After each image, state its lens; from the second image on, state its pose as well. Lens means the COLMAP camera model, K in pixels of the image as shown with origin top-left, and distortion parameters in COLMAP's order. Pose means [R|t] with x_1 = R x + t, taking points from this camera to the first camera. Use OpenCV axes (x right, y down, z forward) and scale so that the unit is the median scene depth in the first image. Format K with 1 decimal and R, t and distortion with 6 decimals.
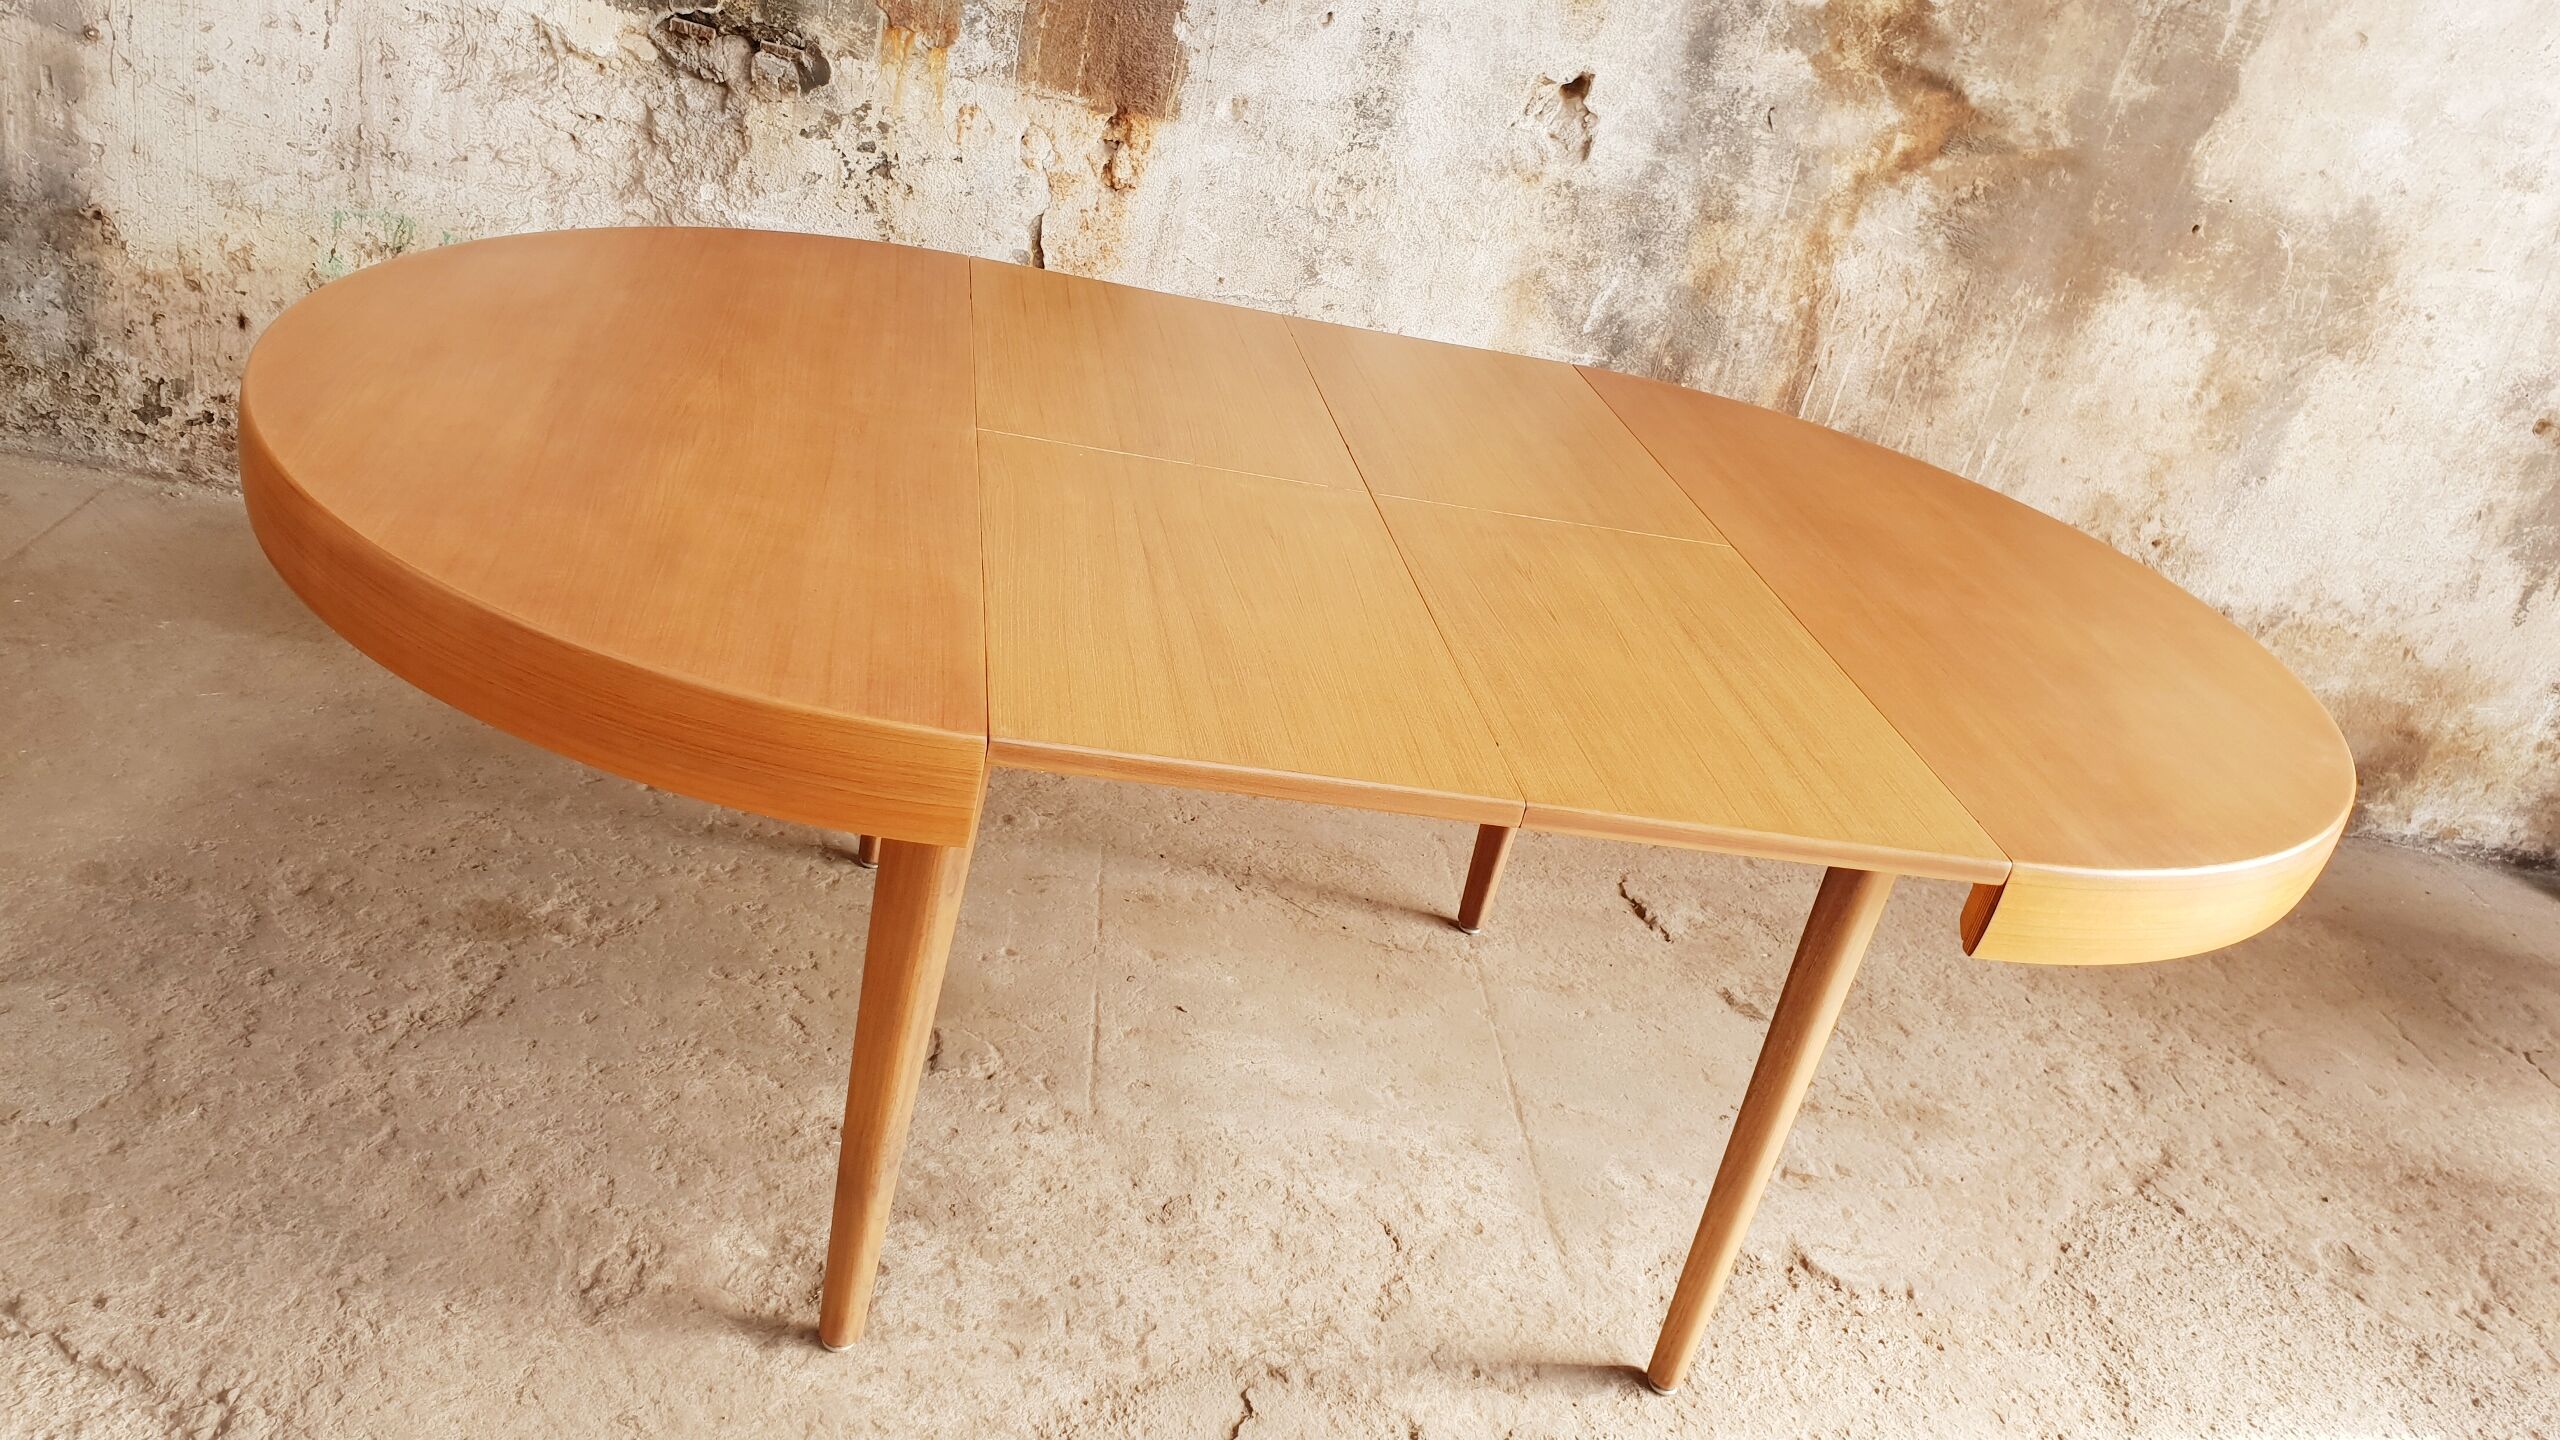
lens RADIAL K [[2006.5, 0, 1282.7], [0, 2006.5, 705.8], [0, 0, 1]] dist [-0.012812, 0.035570]
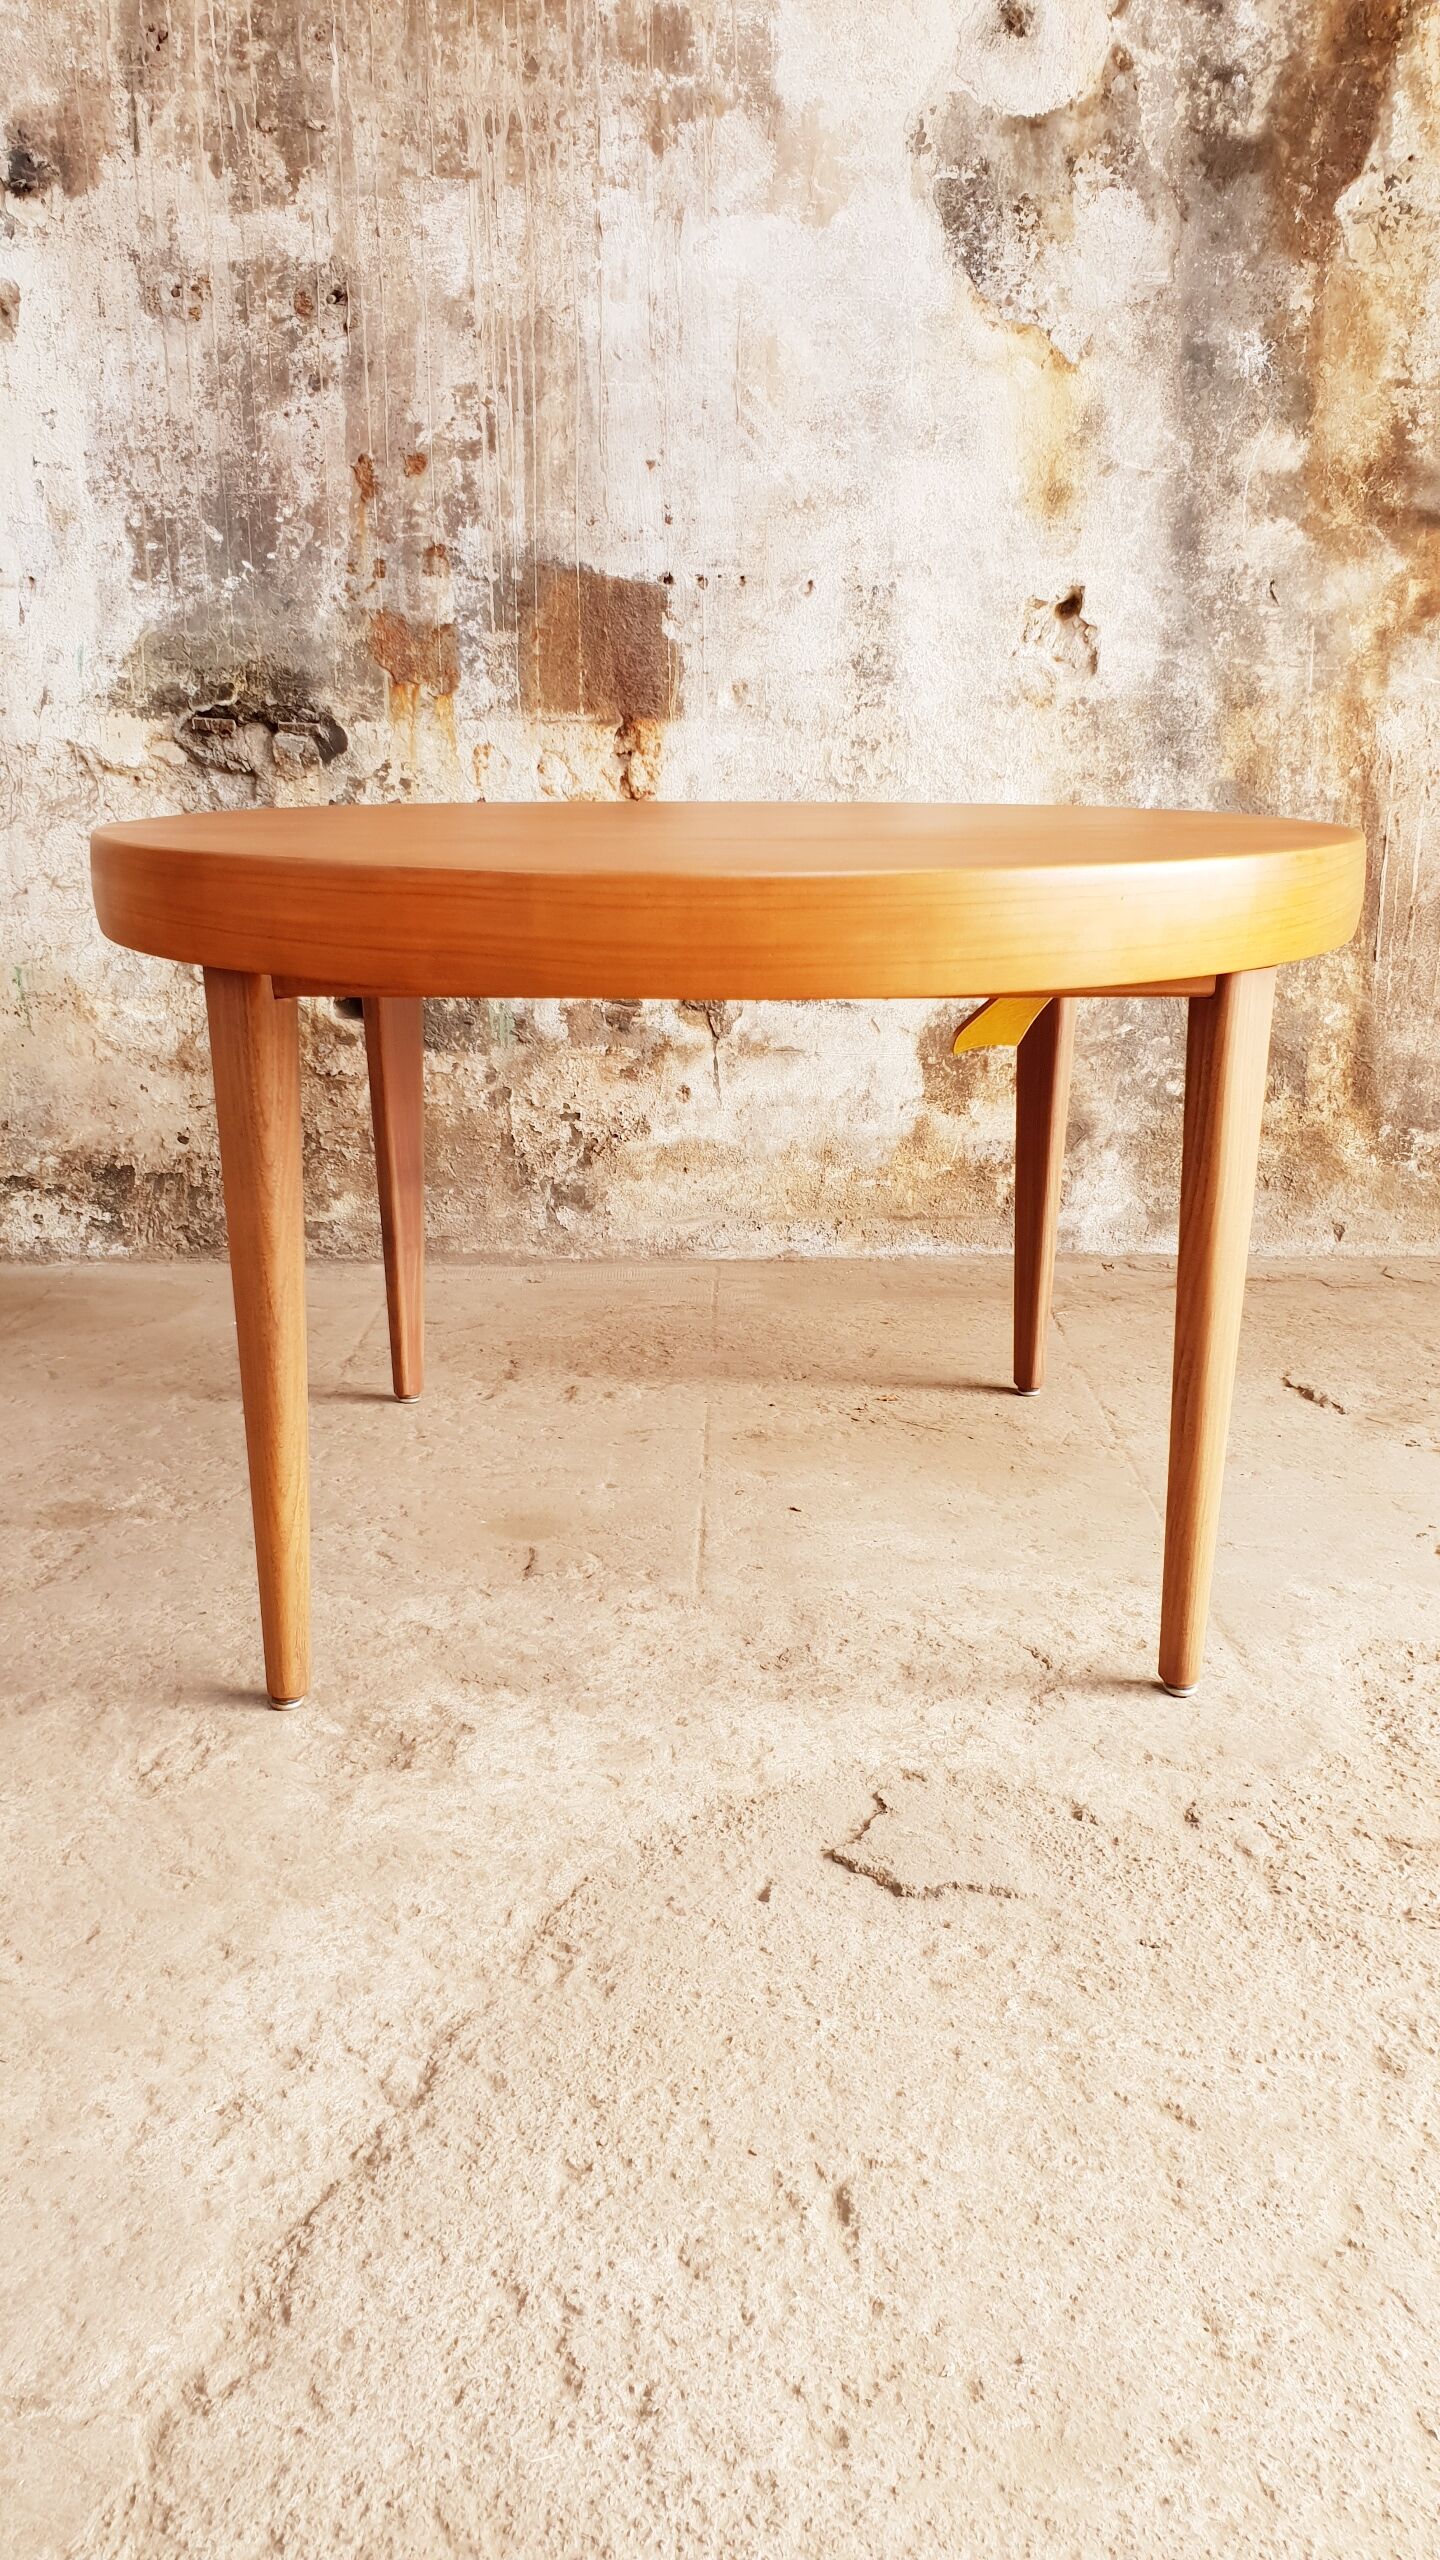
lens RADIAL K [[2006.5, 0, 757.7], [0, 2006.5, 1280.4], [0, 0, 1]] dist [-0.012812, 0.035570]
pose [[0.976669, -0.184206, -0.110385, 0.043733], [0.161575, 0.968922, -0.187305, 0.179660], [0.141457, 0.165100, 0.976080, 0.063678]]
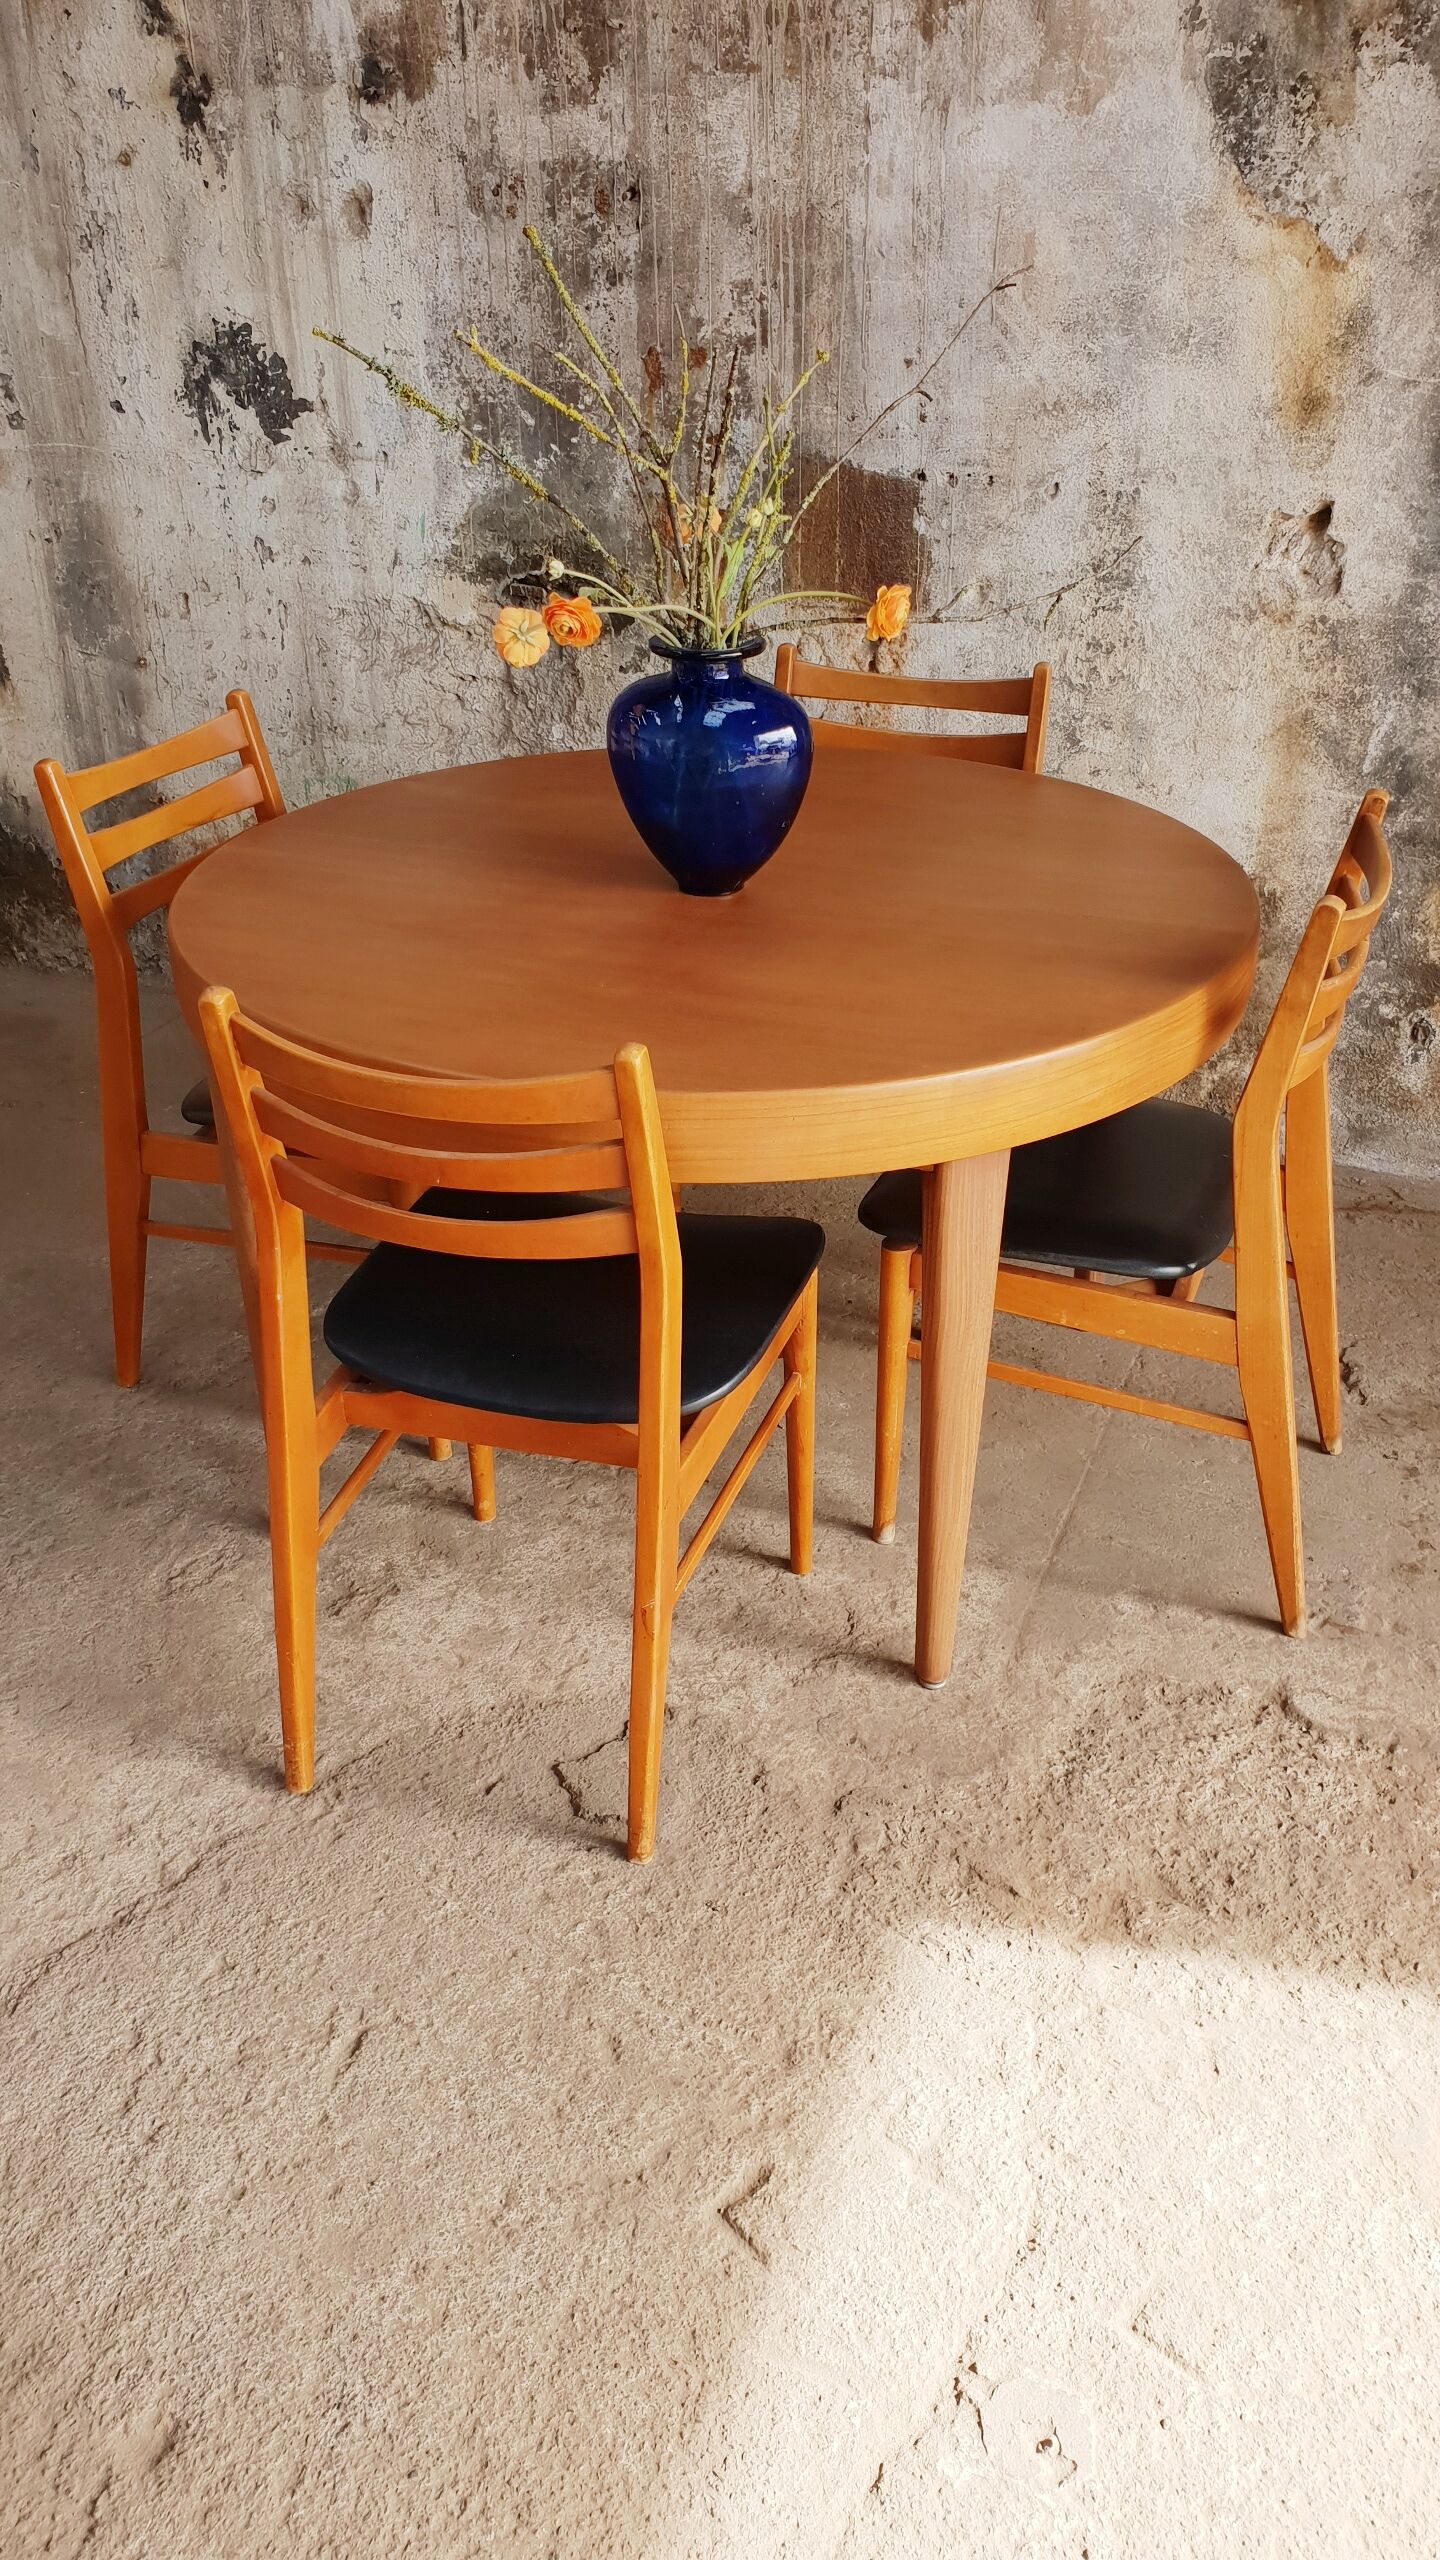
lens RADIAL K [[2006.5, 0, 751.3], [0, 2006.5, 1296.9], [0, 0, 1]] dist [-0.012812, 0.035570]
pose [[0.882208, 0.019204, -0.470468, 0.369691], [-0.009291, 0.999683, 0.023383, 0.045869], [0.470768, -0.016258, 0.882107, 0.017194]]
